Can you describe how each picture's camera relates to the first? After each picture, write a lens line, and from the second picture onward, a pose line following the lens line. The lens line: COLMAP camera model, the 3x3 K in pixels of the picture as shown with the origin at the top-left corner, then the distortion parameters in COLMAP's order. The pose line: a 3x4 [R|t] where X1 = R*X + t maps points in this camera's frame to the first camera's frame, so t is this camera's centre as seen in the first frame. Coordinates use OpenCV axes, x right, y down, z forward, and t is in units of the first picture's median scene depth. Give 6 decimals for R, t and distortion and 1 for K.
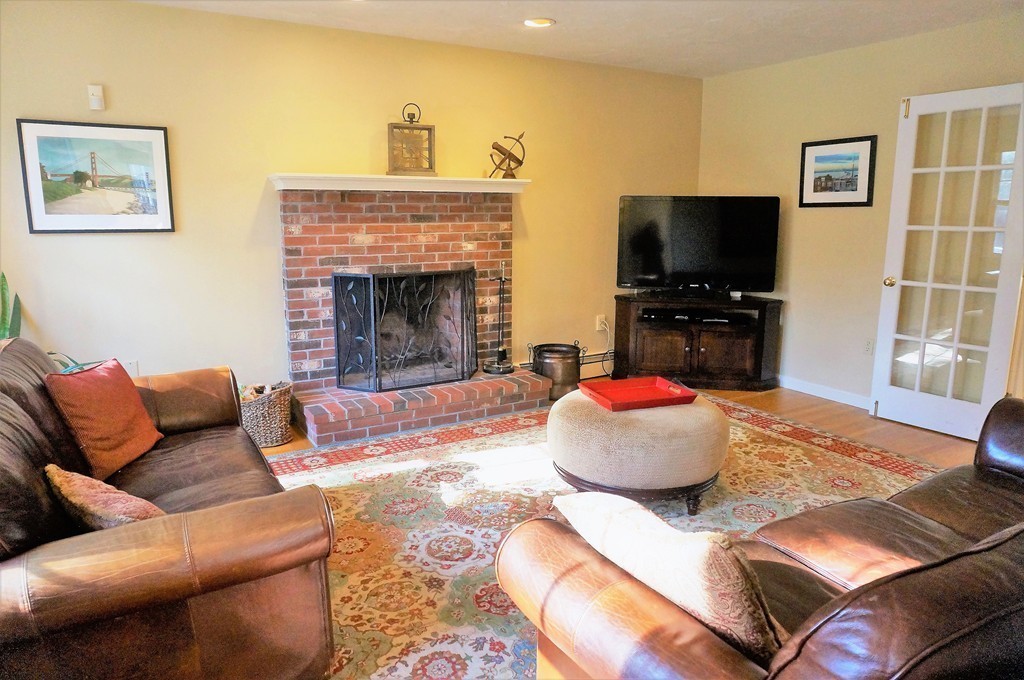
lens RADIAL K [[679.7, 0, 512.0], [0, 679.7, 340.0], [0, 0, 1]] dist [-0.030531, 0.001118]
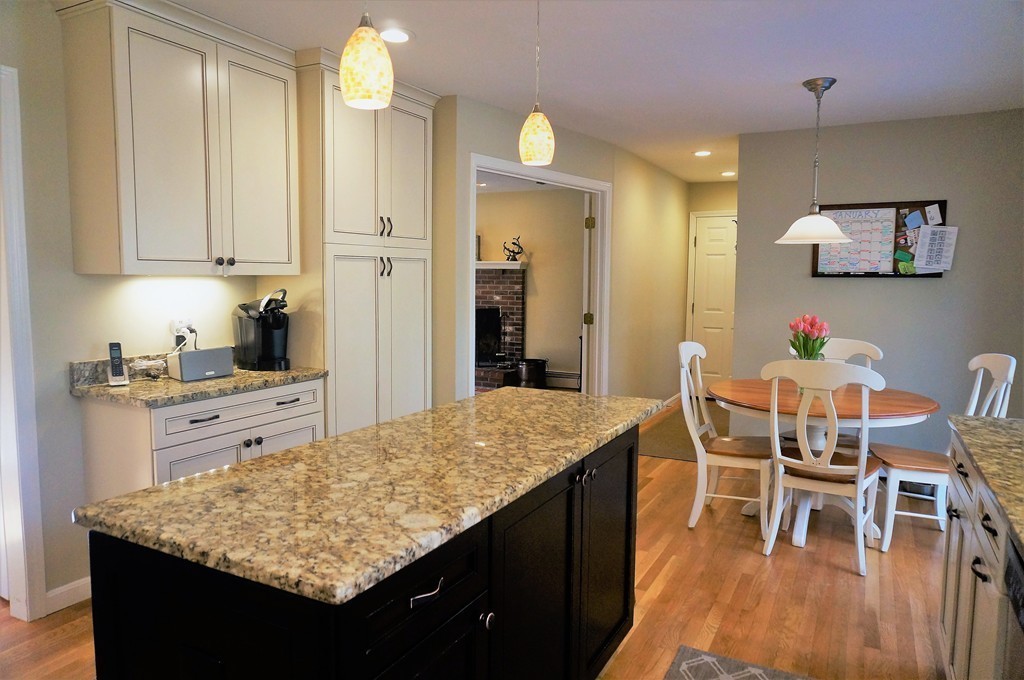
lens RADIAL K [[679.7, 0, 512.0], [0, 679.7, 340.0], [0, 0, 1]] dist [-0.030531, 0.001118]
pose [[0.523160, 0.076892, -0.848759, 1.666131], [-0.169291, 0.985451, -0.015073, -0.004228], [0.835251, 0.151573, 0.528565, 0.082561]]
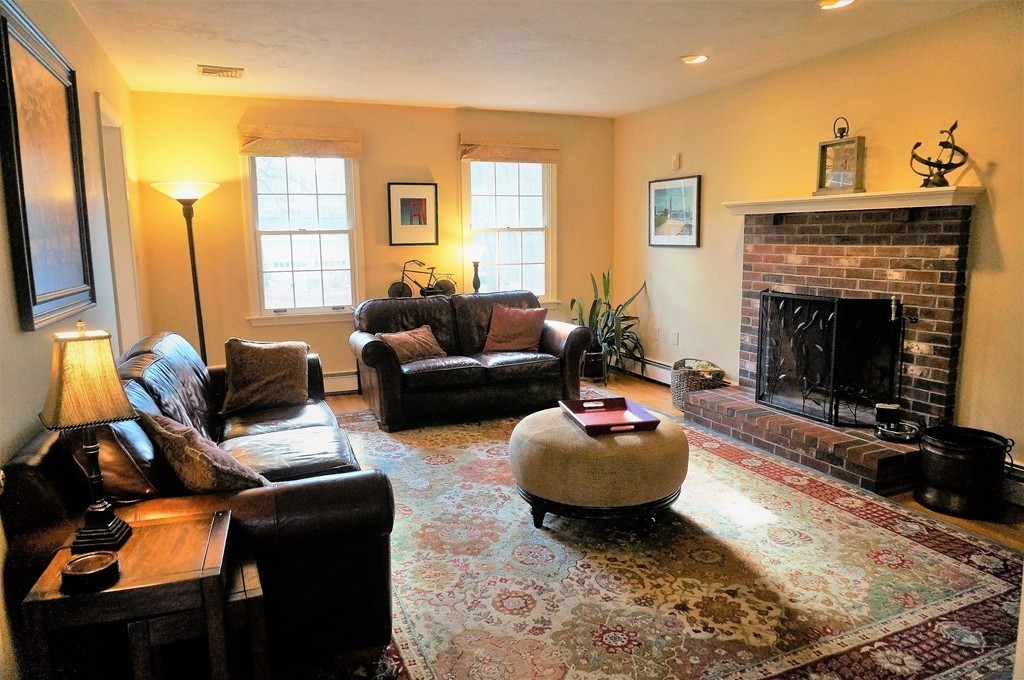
lens RADIAL K [[679.7, 0, 512.0], [0, 679.7, 340.0], [0, 0, 1]] dist [-0.030531, 0.001118]
pose [[-0.146827, 0.147623, -0.978085, 0.869155], [-0.175921, 0.969140, 0.172681, -0.131248], [0.973393, 0.197419, -0.116326, 0.722006]]
